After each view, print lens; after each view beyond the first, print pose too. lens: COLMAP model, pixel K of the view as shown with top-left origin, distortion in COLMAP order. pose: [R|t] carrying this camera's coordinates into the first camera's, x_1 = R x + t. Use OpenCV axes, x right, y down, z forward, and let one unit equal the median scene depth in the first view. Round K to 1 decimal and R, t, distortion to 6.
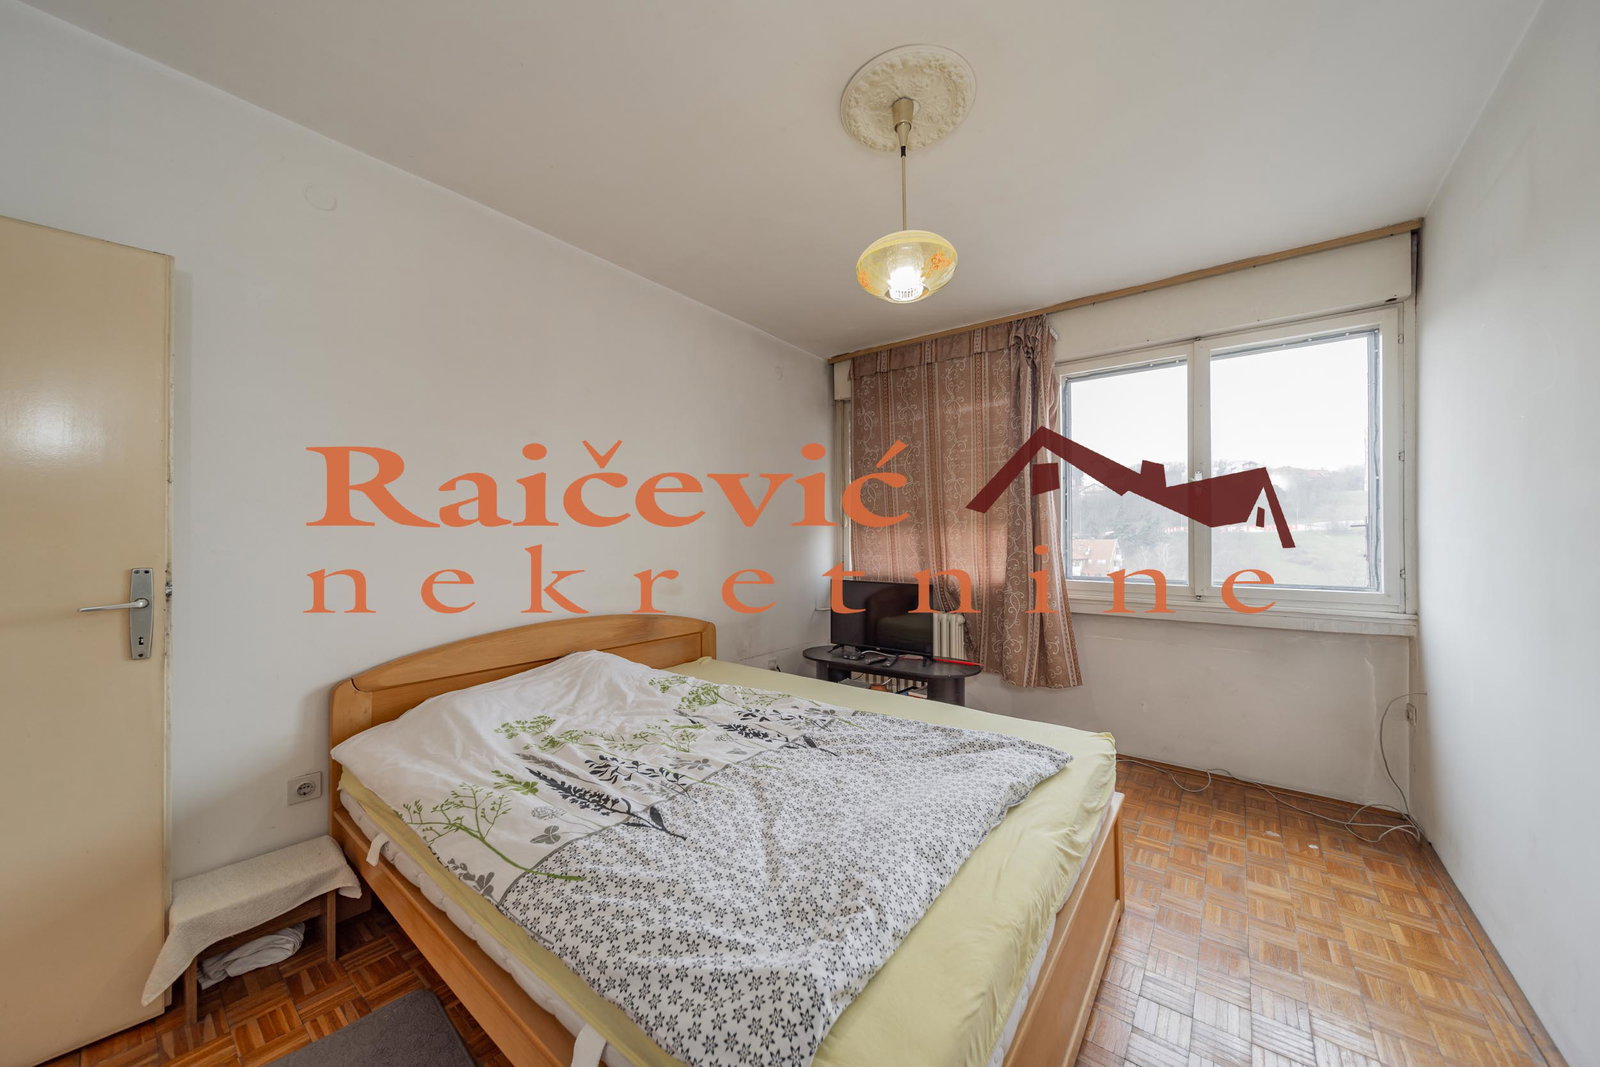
lens RADIAL K [[561.3, 0, 801.0], [0, 561.3, 533.5], [0, 0, 1]] dist [0.000044, -0.000975]
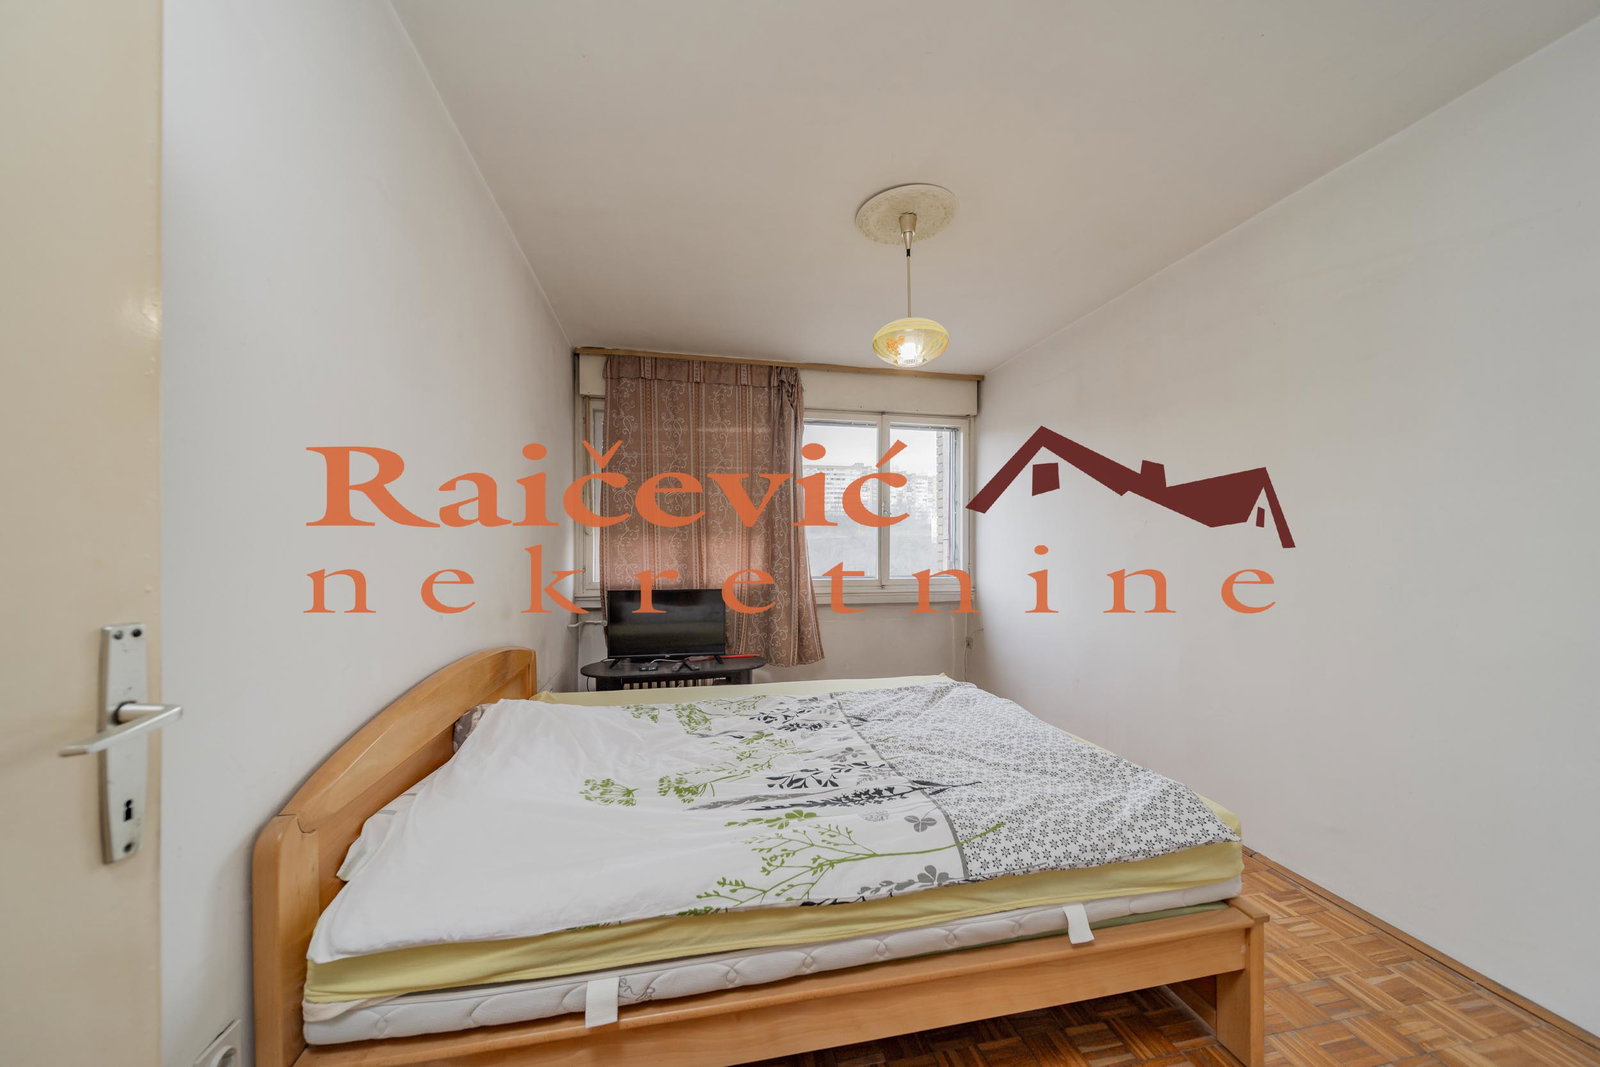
lens RADIAL K [[561.3, 0, 807.8], [0, 561.3, 542.8], [0, 0, 1]] dist [0.000044, -0.000975]
pose [[0.648114, 0.005117, 0.761526, -0.849452], [-0.007619, 0.999971, -0.000235, 0.000949], [-0.761505, -0.005650, 0.648134, 0.279950]]
